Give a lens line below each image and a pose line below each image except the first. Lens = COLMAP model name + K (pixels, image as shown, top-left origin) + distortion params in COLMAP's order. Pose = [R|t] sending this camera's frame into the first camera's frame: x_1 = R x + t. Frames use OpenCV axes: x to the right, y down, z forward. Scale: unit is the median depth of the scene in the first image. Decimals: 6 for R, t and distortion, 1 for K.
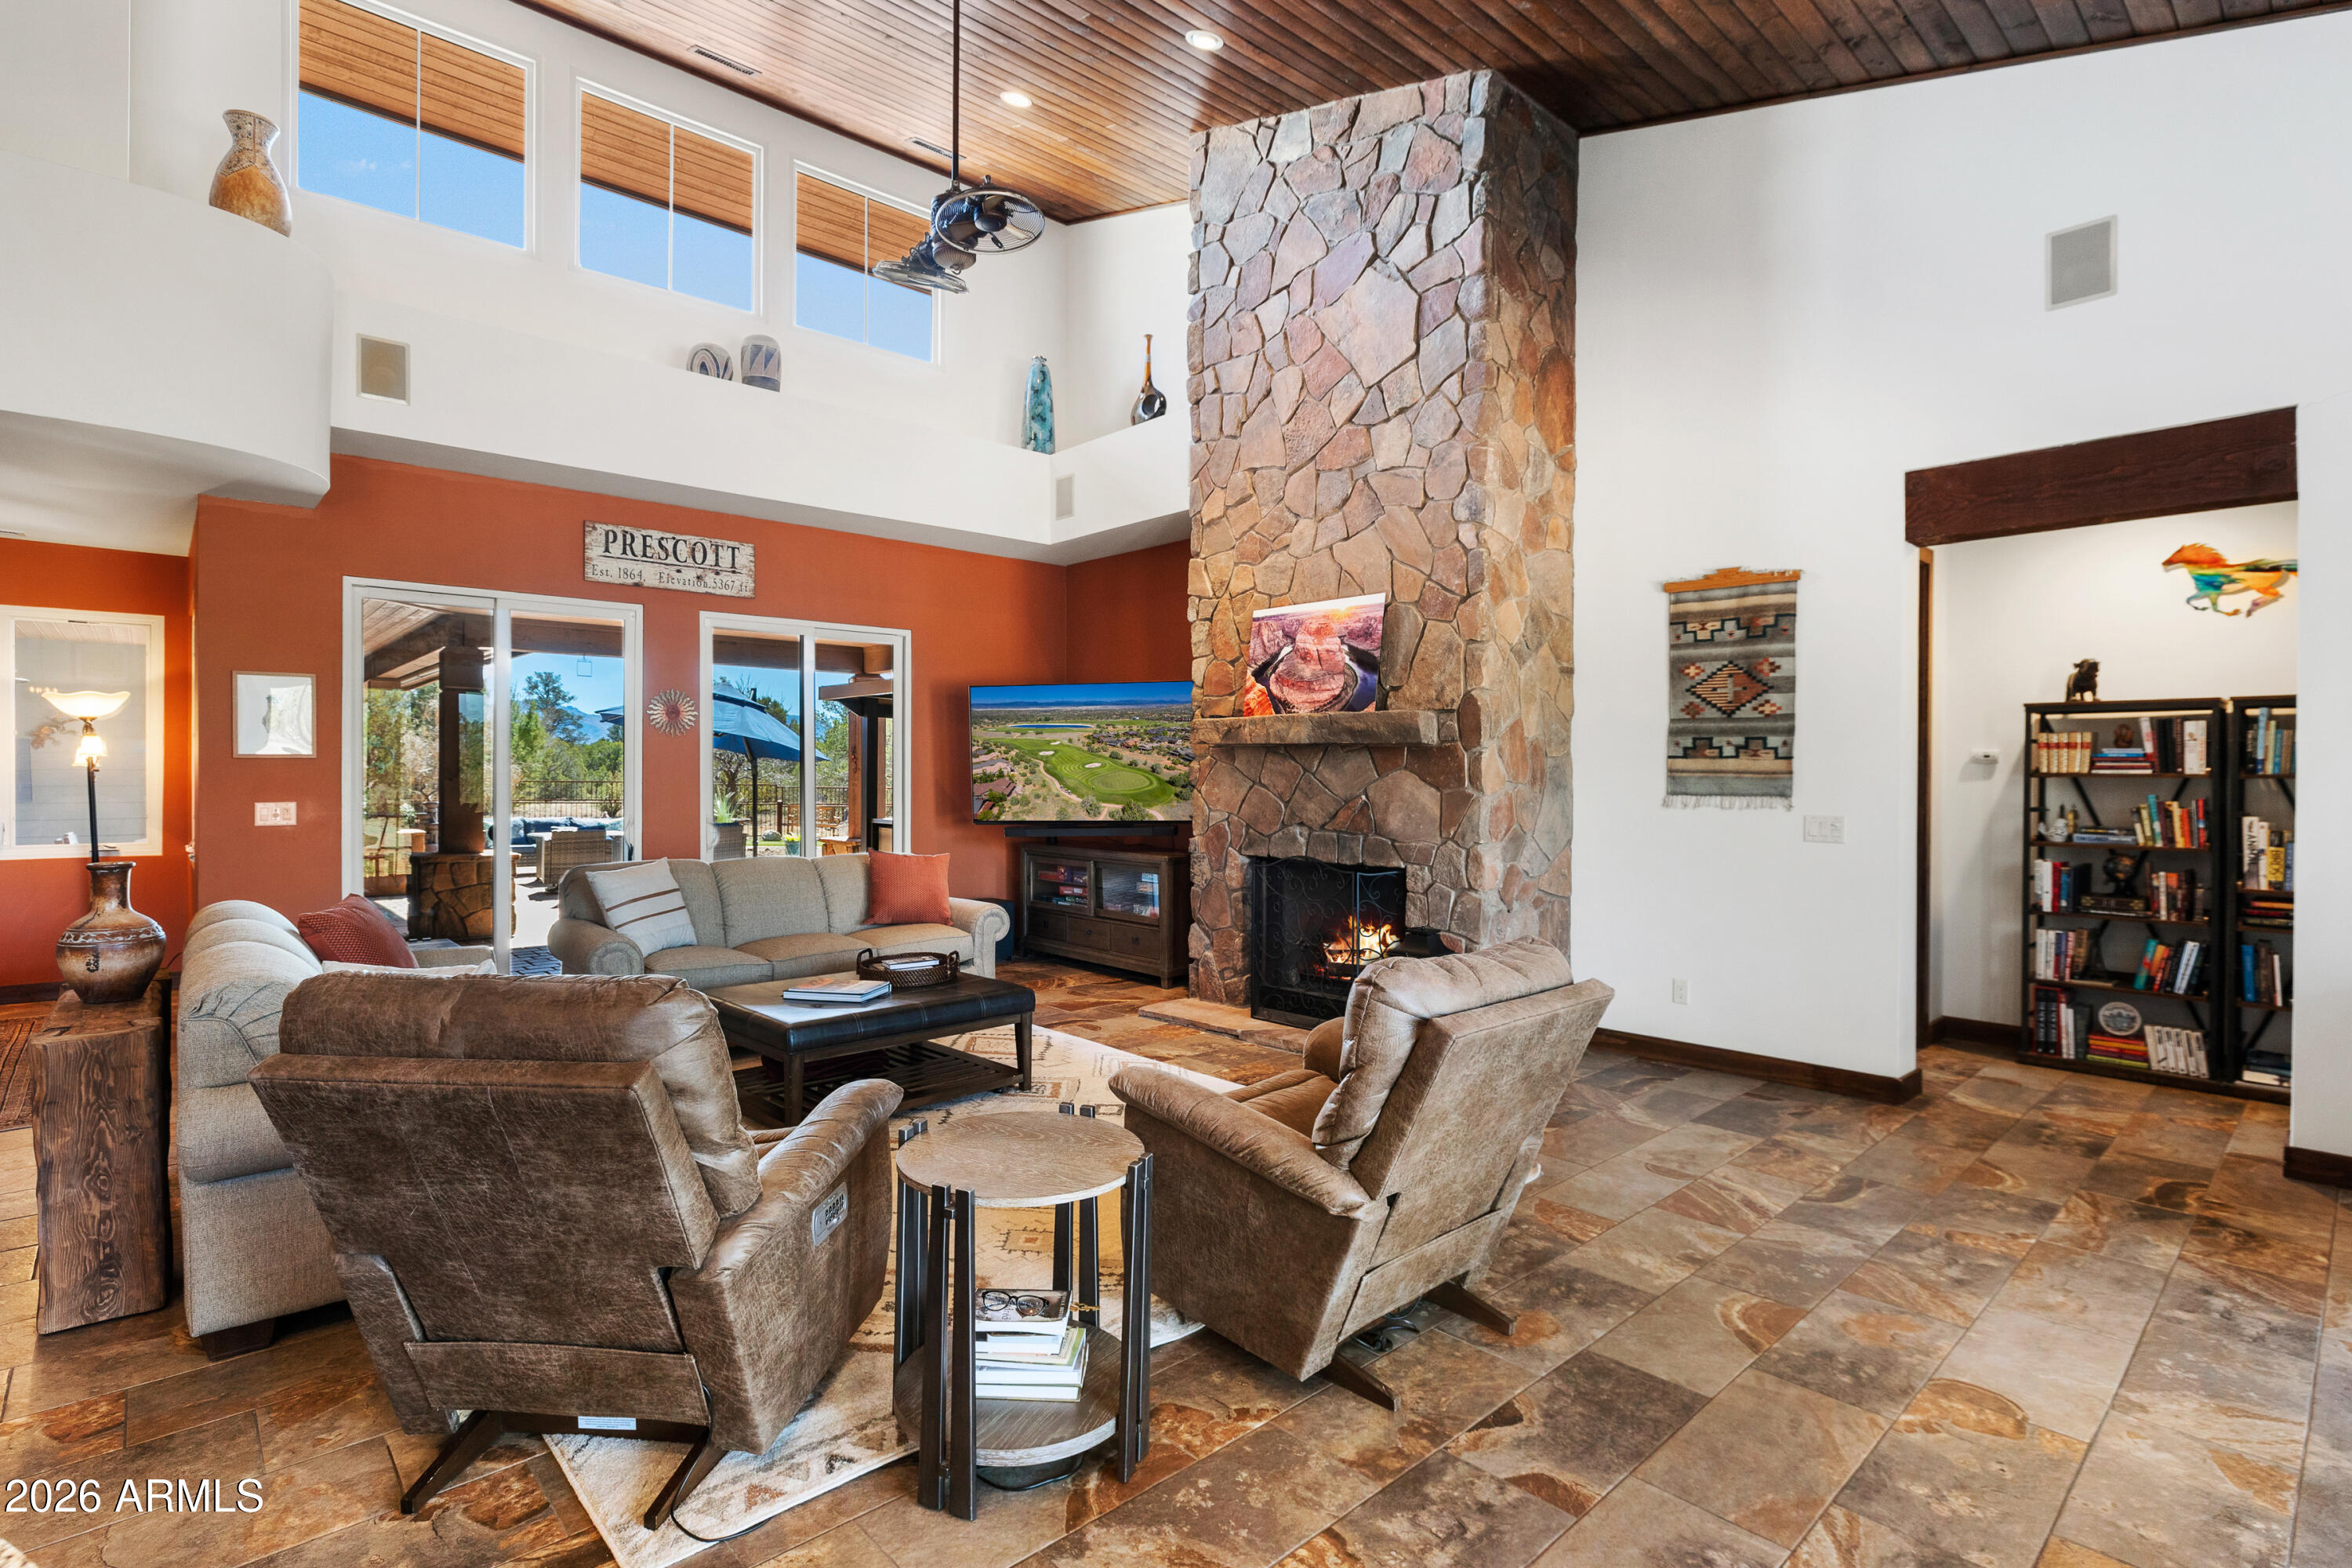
lens RADIAL K [[1137.9, 0, 1168.5], [0, 1137.9, 777.5], [0, 0, 1]] dist [-0.007637, -0.000788]
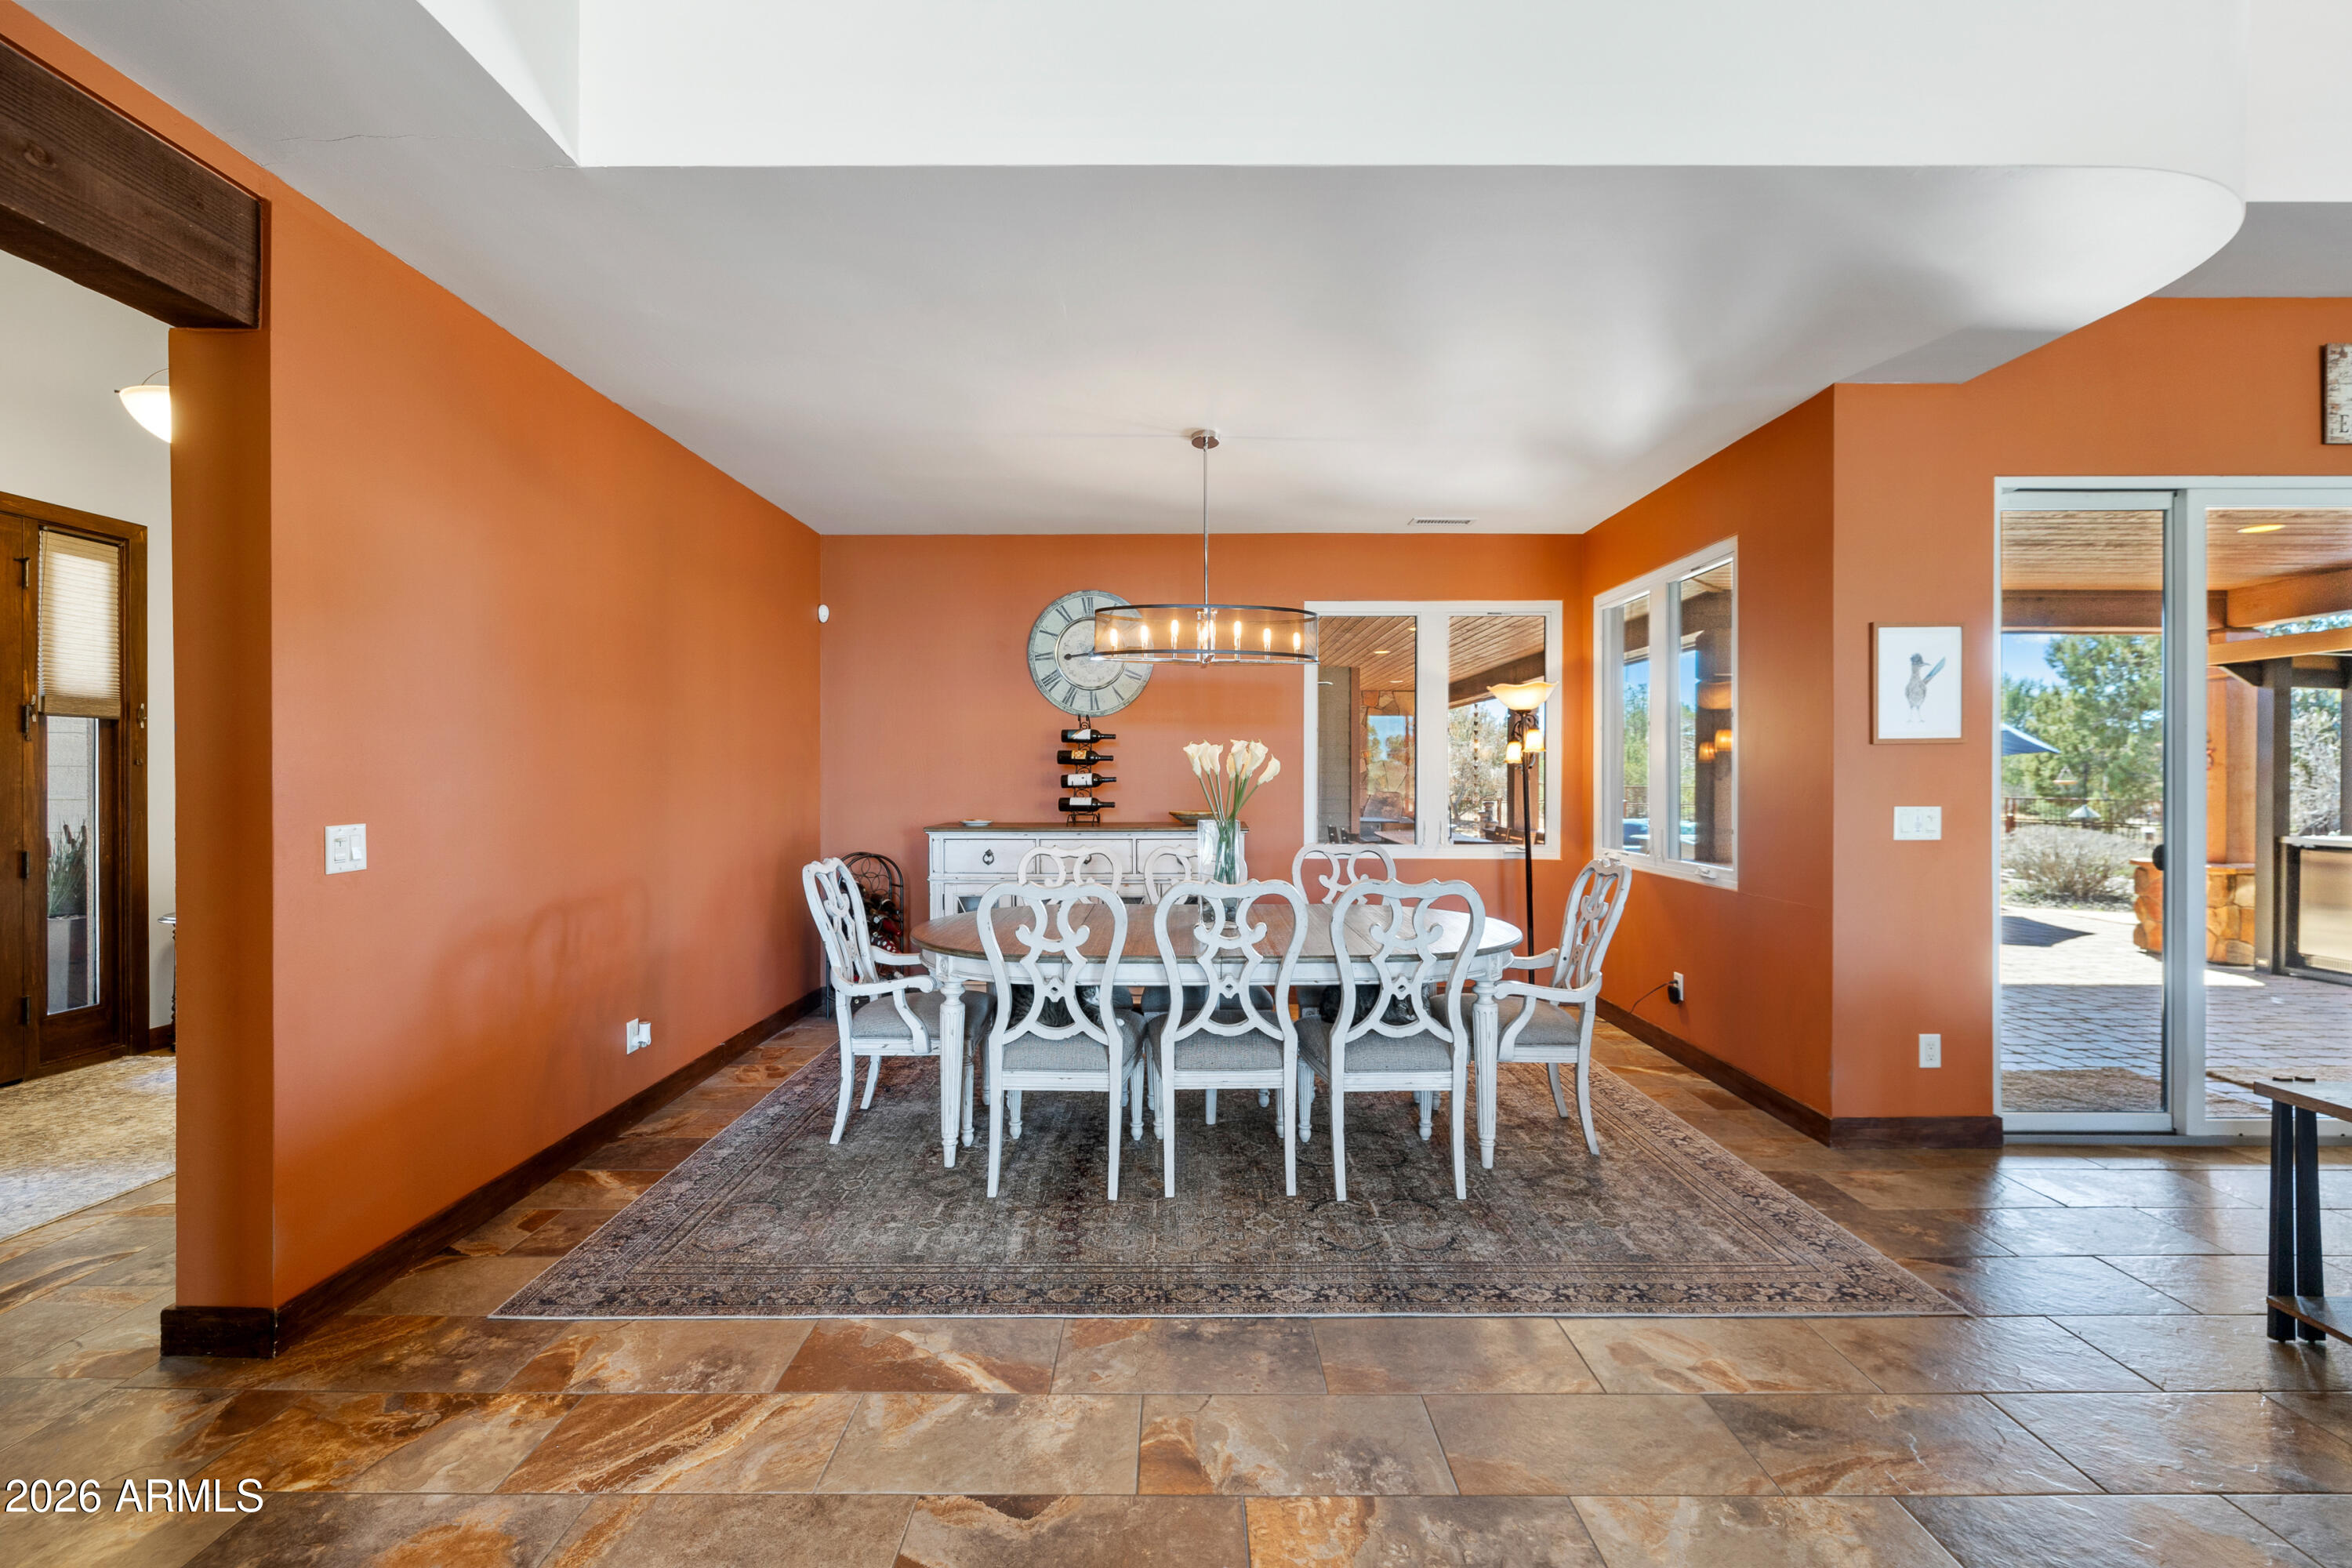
lens RADIAL K [[994.4, 0, 1175.9], [0, 994.4, 777.4], [0, 0, 1]] dist [-0.003939, 0.000177]
pose [[0.732917, -0.003806, -0.680307, -0.702414], [-0.001029, 0.999977, -0.006703, 0.007953], [0.680317, 0.005613, 0.732896, 0.239171]]
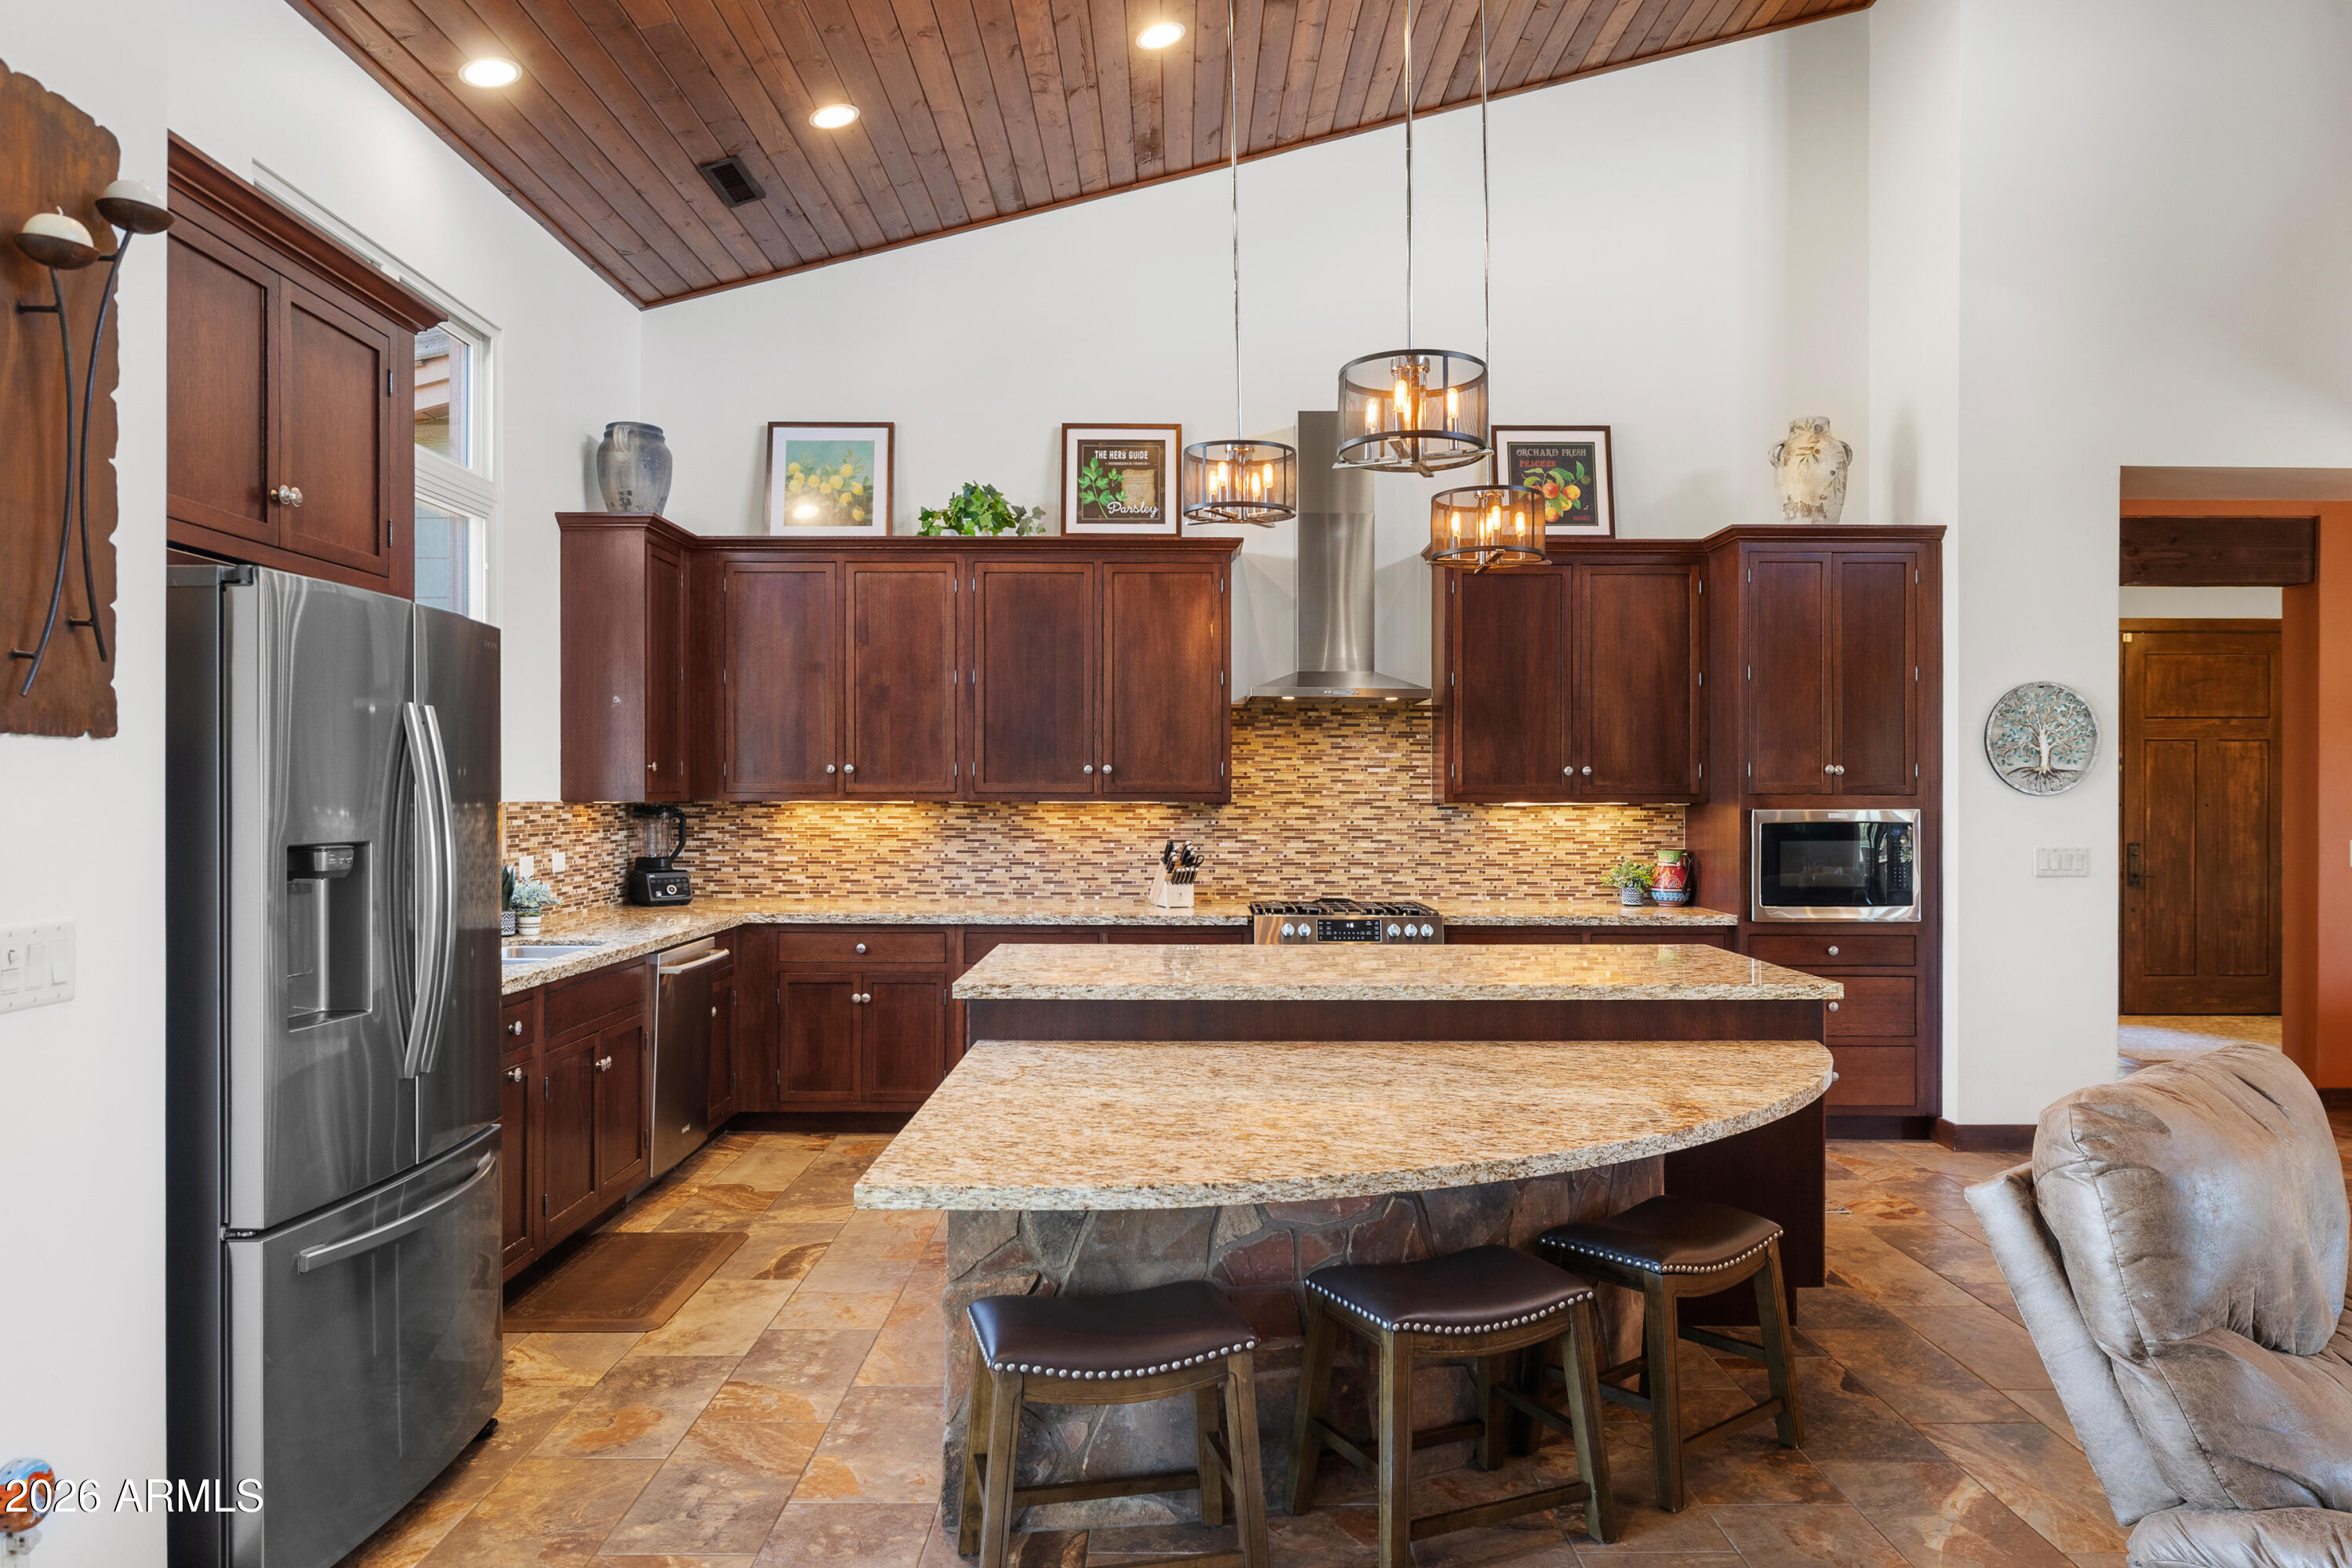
lens RADIAL K [[1548.8, 0, 1188.8], [0, 1548.8, 799.0], [0, 0, 1]] dist [-0.002827, 0.000875]
pose [[-0.666326, -0.003359, -0.745653, 0.243017], [-0.009094, 0.999952, 0.003621, -0.002489], [0.745605, 0.009194, -0.666325, 0.430065]]
